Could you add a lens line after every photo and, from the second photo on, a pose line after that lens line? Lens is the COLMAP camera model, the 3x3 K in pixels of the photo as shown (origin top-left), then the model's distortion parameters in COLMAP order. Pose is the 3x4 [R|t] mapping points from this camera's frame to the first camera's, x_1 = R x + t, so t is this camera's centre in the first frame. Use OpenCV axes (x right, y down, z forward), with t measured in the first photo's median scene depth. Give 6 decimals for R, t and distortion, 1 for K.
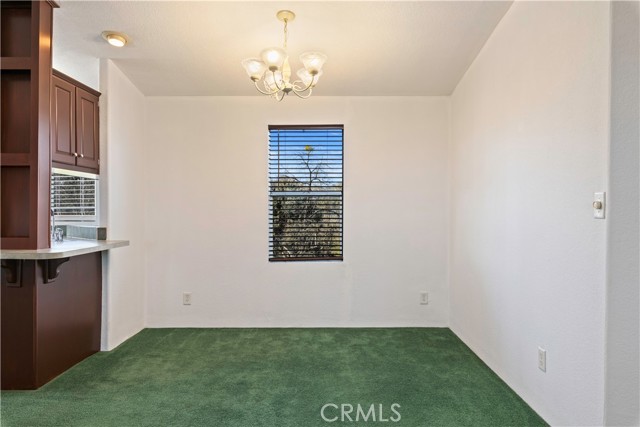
lens RADIAL K [[443.7, 0, 326.4], [0, 443.7, 209.9], [0, 0, 1]] dist [0.002152, 0.003639]
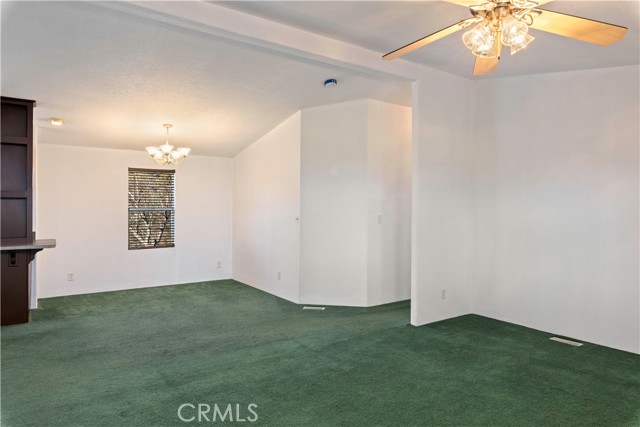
lens RADIAL K [[410.2, 0, 321.8], [0, 410.2, 213.0], [0, 0, 1]] dist [0.004428, 0.000055]
pose [[0.827436, -0.004185, 0.561544, -0.510117], [0.000055, 0.999973, 0.007370, -0.040591], [-0.561559, -0.006067, 0.827414, -0.878240]]
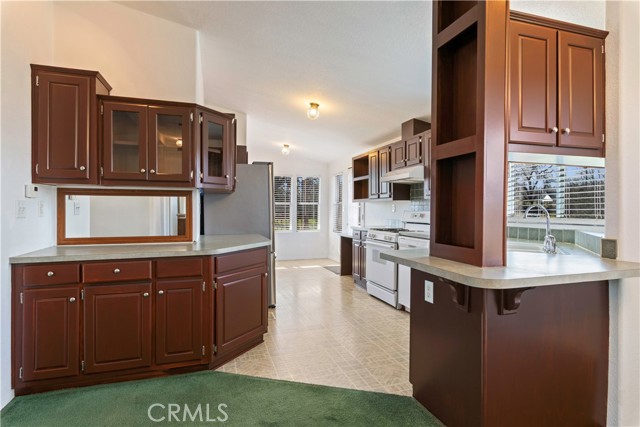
lens RADIAL K [[347.7, 0, 320.7], [0, 347.7, 209.2], [0, 0, 1]] dist [0.001468, -0.004207]
pose [[0.297212, 0.000656, -0.954811, -0.160141], [-0.001361, 0.999999, 0.000263, -0.003188], [0.954811, 0.001221, 0.297213, 0.484056]]
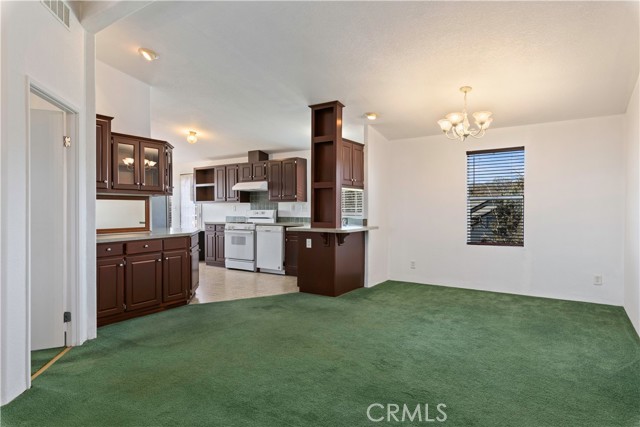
lens RADIAL K [[368.4, 0, 320.2], [0, 368.4, 214.1], [0, 0, 1]] dist [0.000295, -0.000708]
pose [[0.824215, 0.006438, -0.566241, 0.209738], [0.001057, 0.999916, 0.012908, 0.000855], [0.566276, -0.011238, 0.824139, -0.368212]]
